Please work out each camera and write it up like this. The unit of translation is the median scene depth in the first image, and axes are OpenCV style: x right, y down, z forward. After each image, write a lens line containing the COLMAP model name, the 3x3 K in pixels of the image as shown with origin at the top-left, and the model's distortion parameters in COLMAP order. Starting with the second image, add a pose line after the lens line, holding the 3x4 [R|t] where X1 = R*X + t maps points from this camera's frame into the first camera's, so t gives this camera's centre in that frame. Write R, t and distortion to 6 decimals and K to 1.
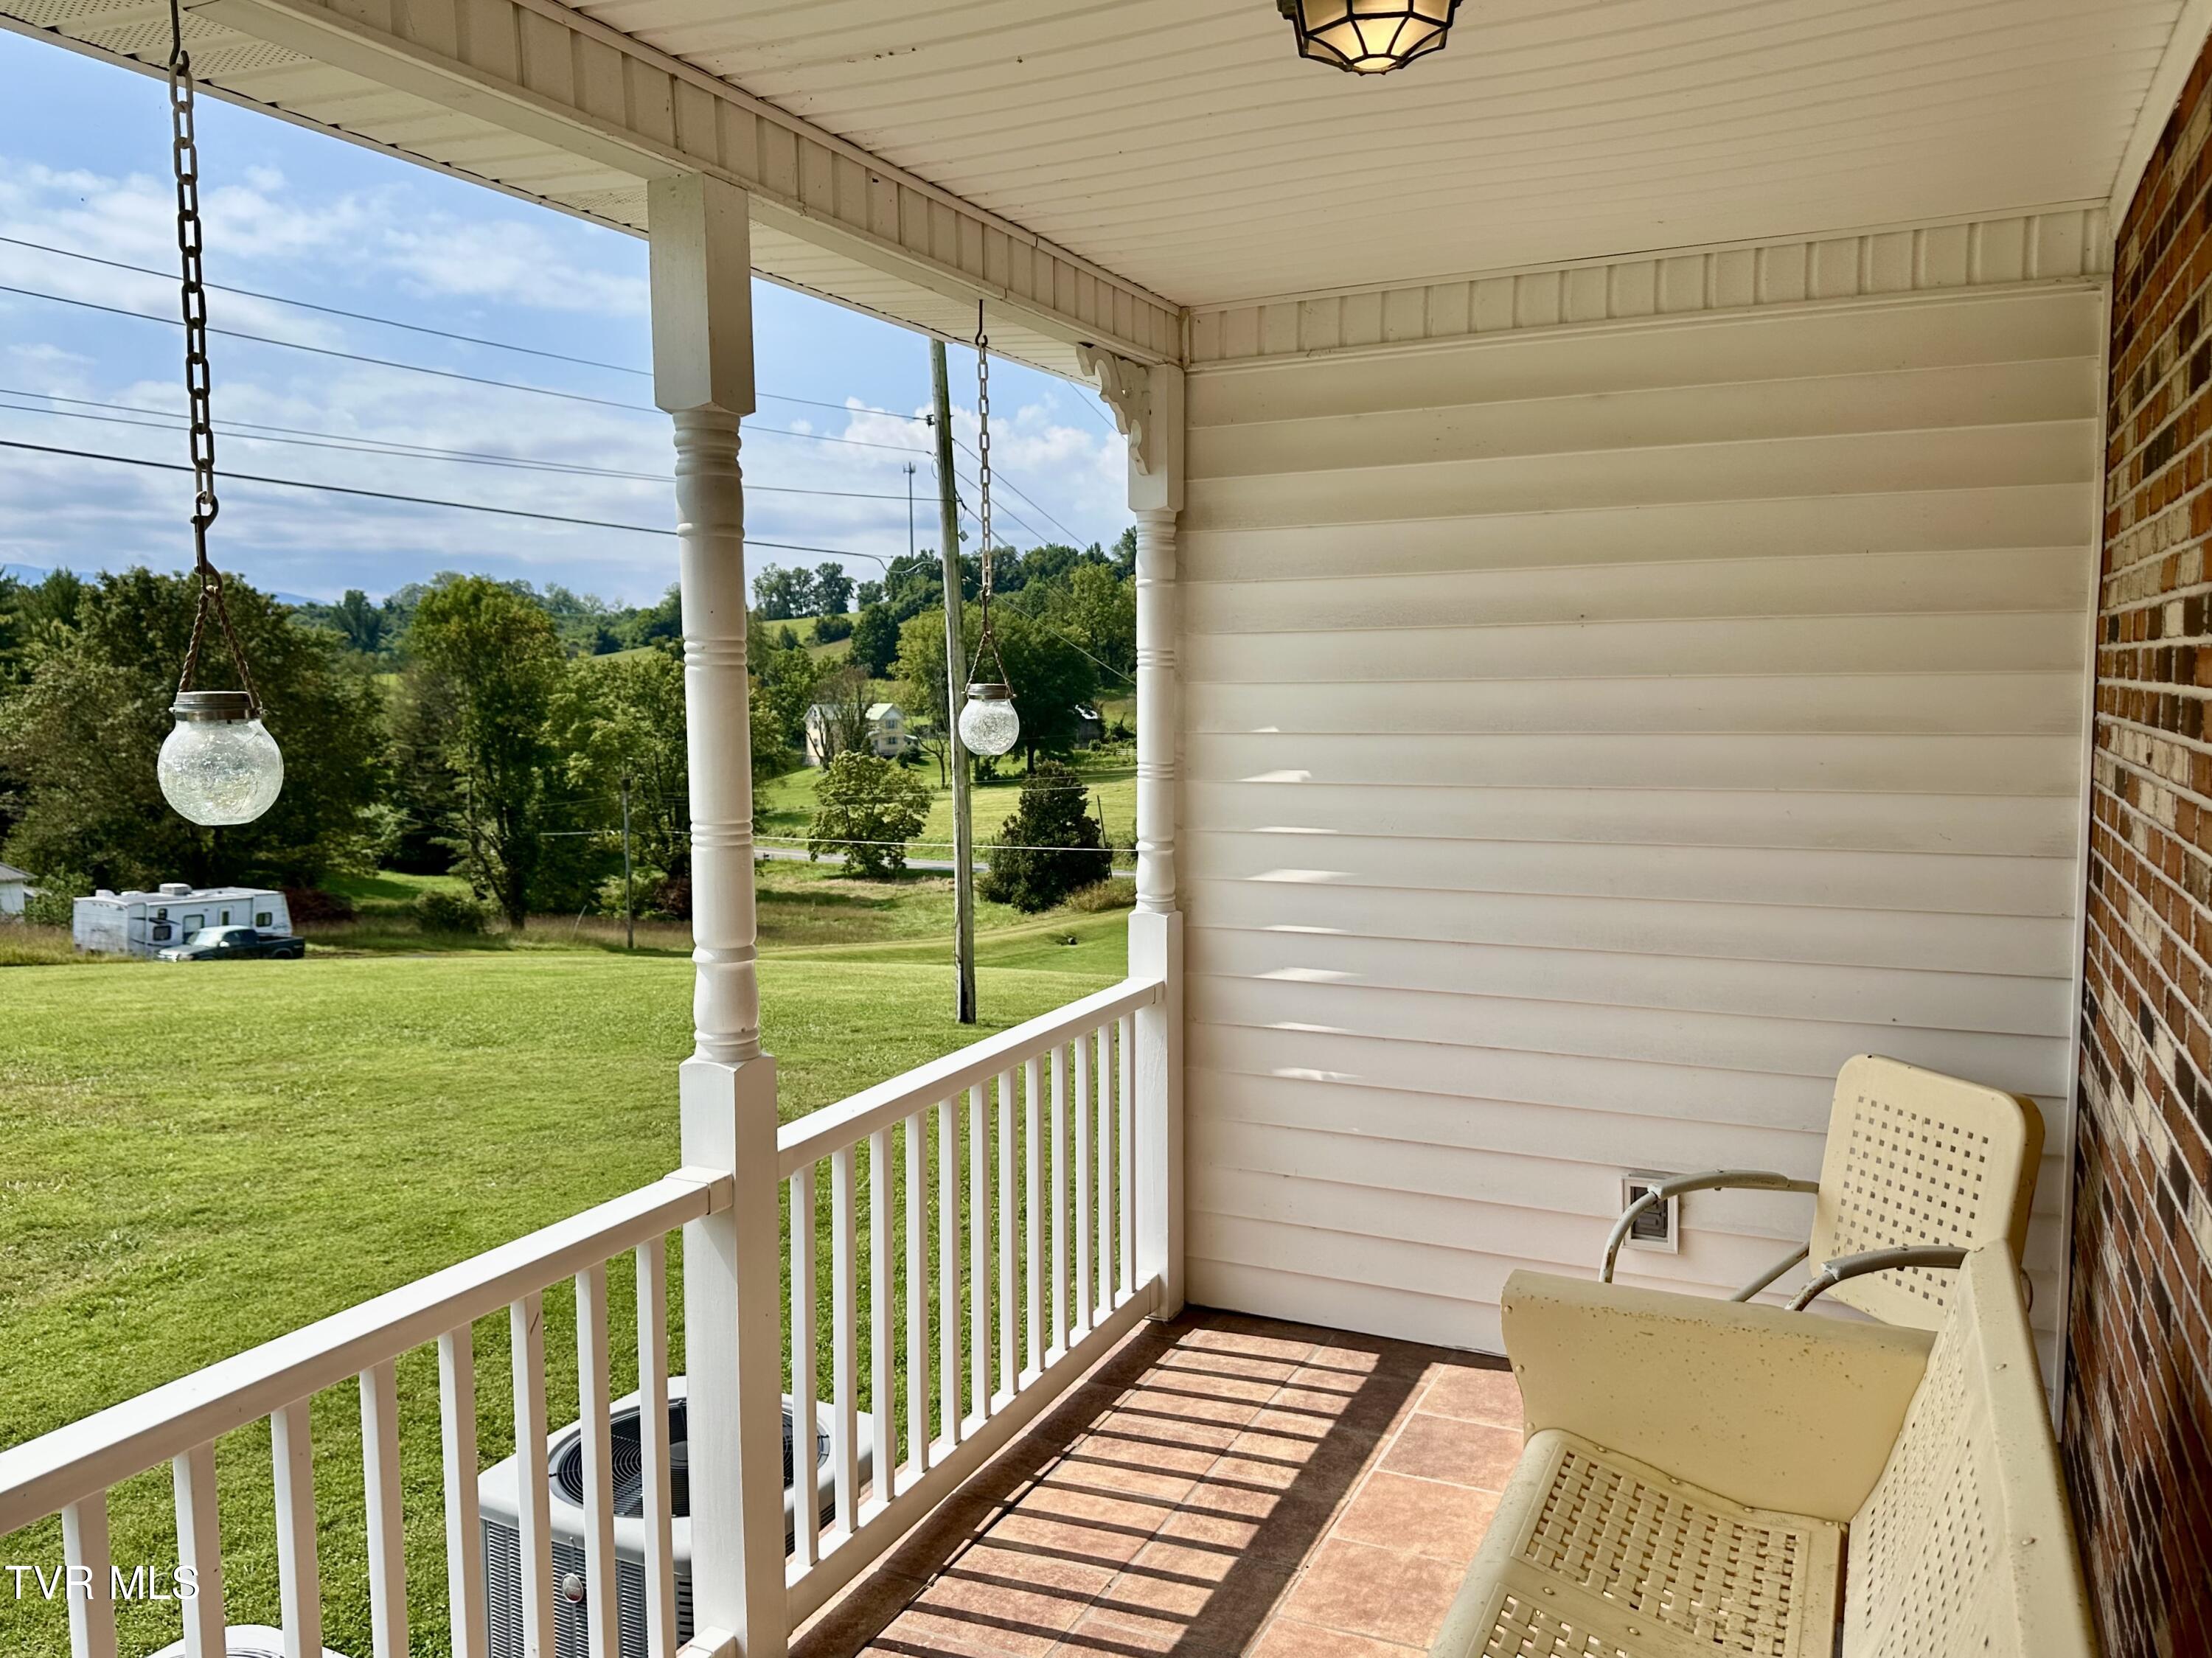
lens RADIAL K [[1665.9, 0, 1106.0], [0, 1665.9, 829.0], [0, 0, 1]] dist [0.181365, -0.330496]
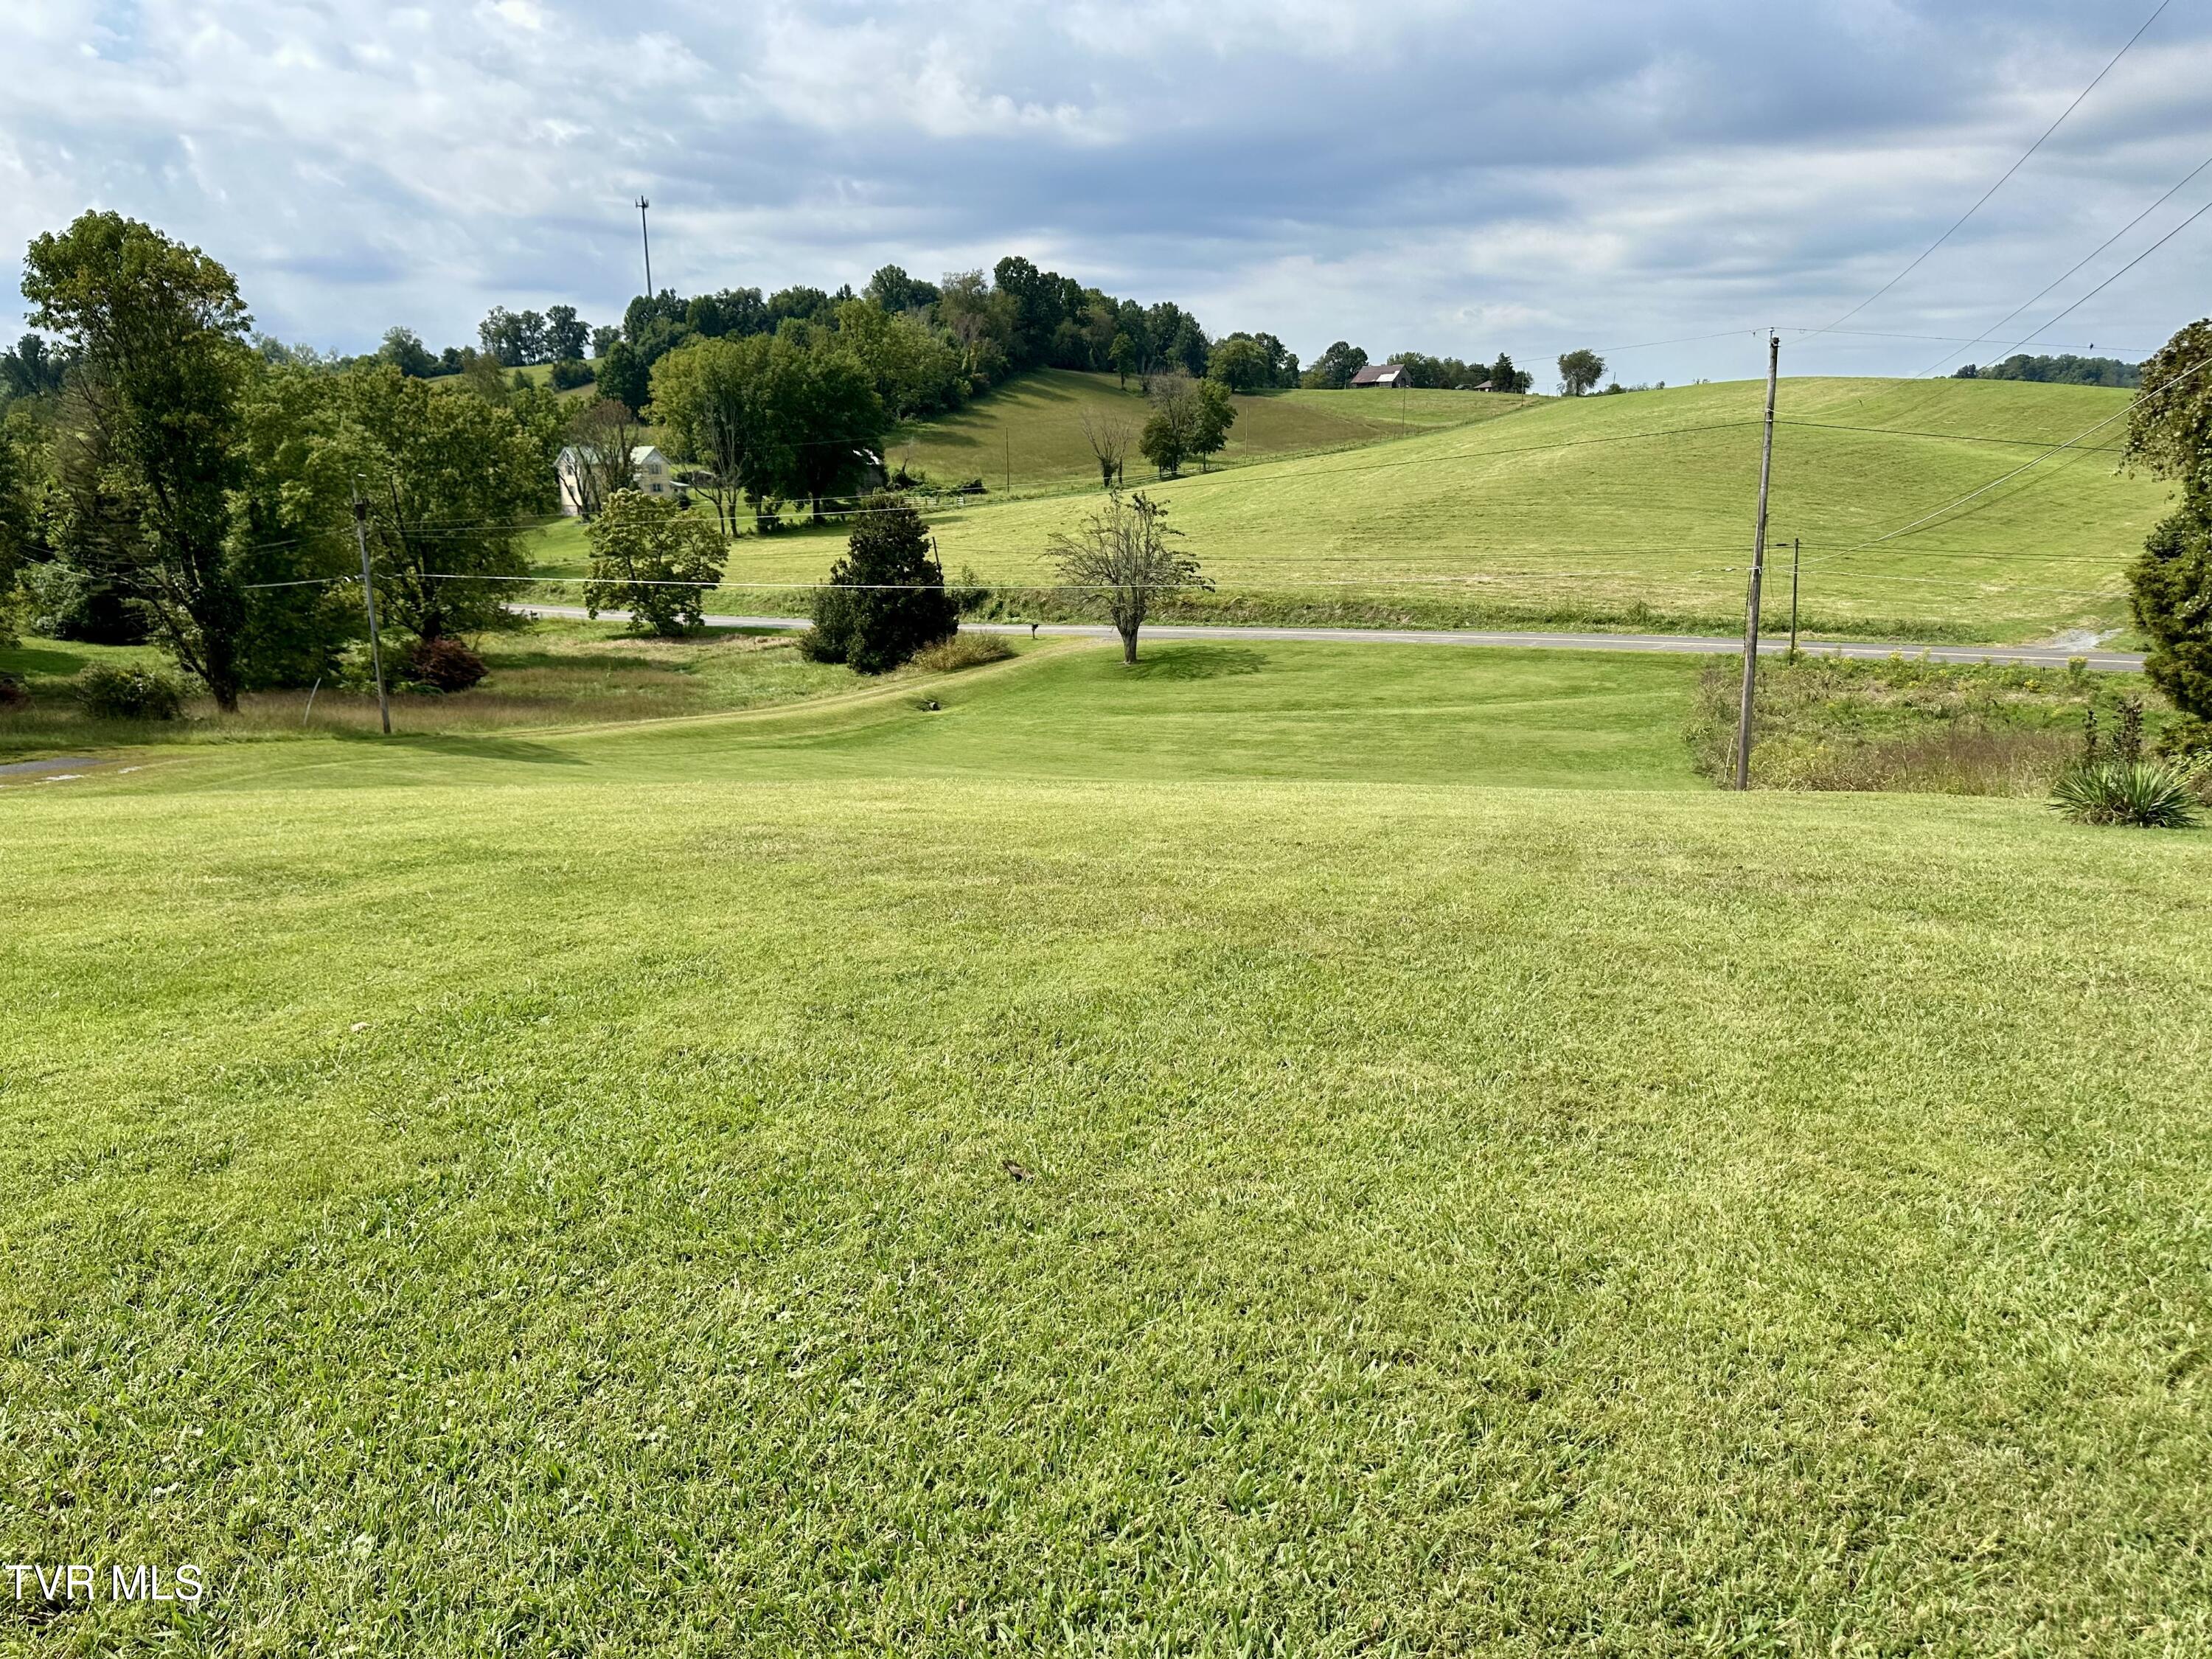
lens RADIAL K [[1571.3, 0, 1112.3], [0, 1571.3, 841.1], [0, 0, 1]] dist [0.147174, -0.260463]
pose [[0.987752, -0.044061, 0.149684, -0.037102], [0.019563, 0.986703, 0.161354, 0.004646], [-0.154803, -0.156449, 0.975479, 0.127444]]
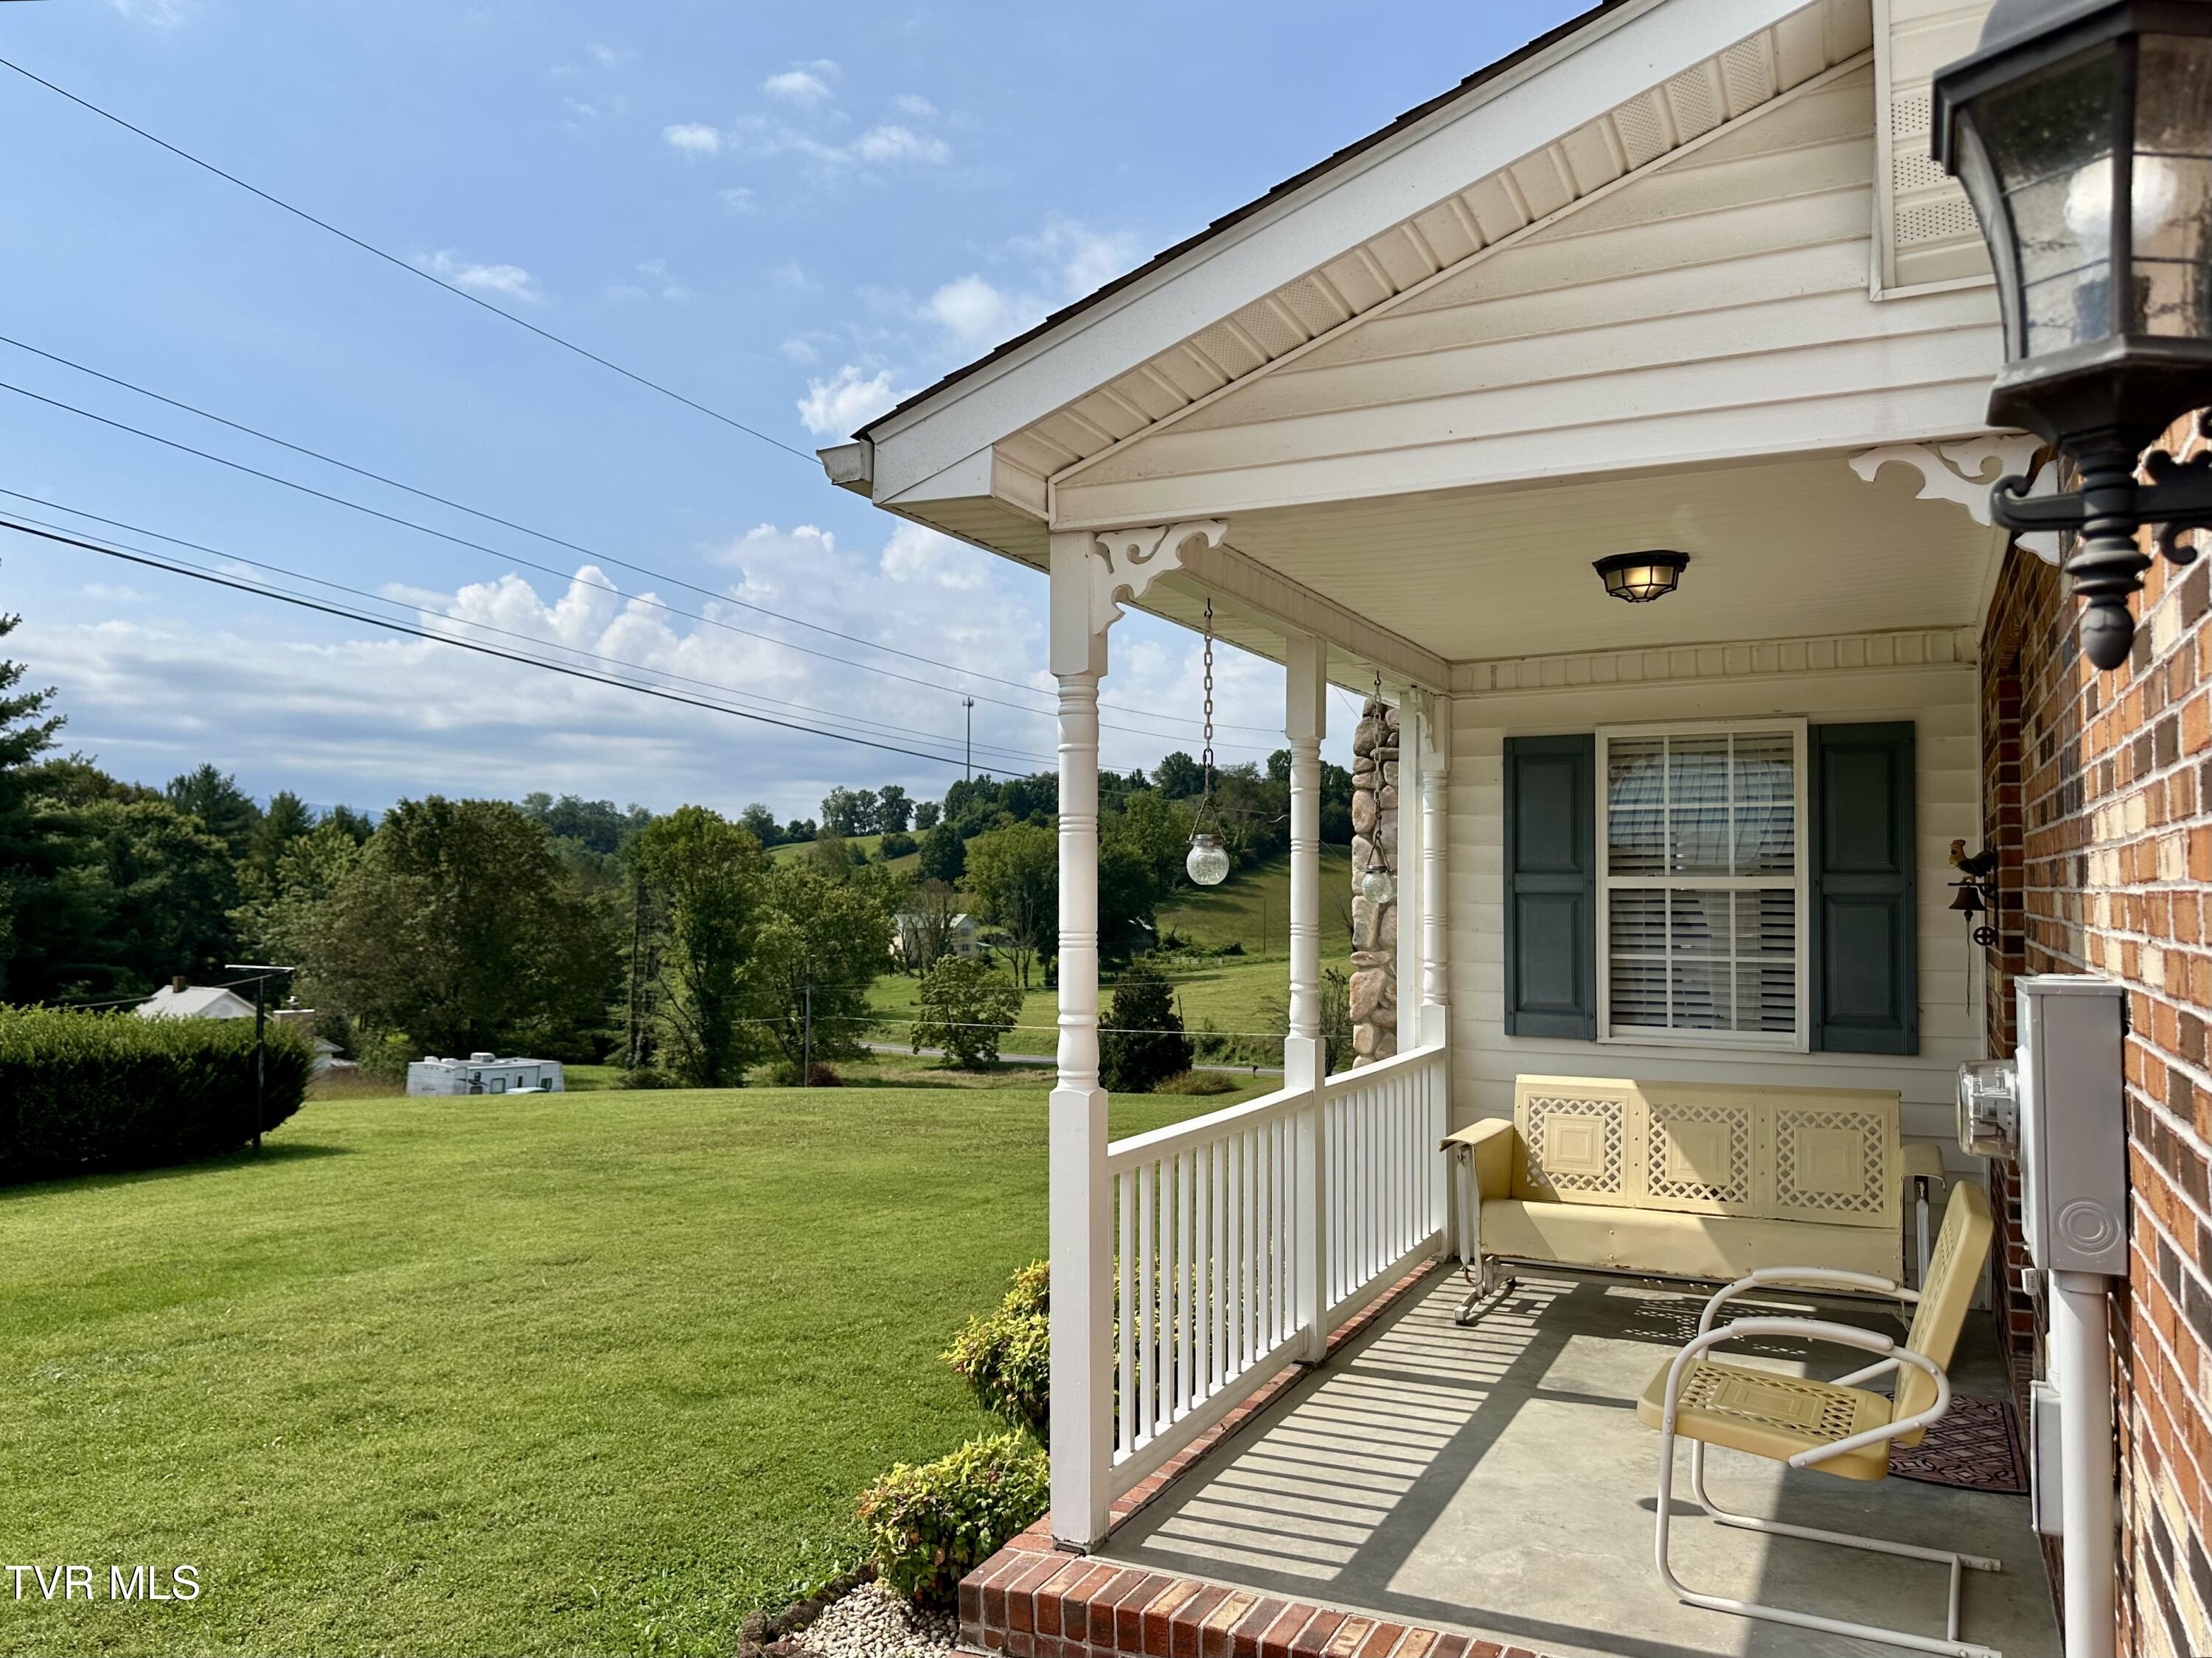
lens RADIAL K [[1571.2, 0, 1112.3], [0, 1571.2, 840.6], [0, 0, 1]] dist [0.147174, -0.260463]
pose [[0.999806, 0.009564, -0.017213, -0.027634], [-0.011610, 0.992340, -0.122992, 0.006306], [0.015905, 0.123168, 0.992258, -0.057708]]
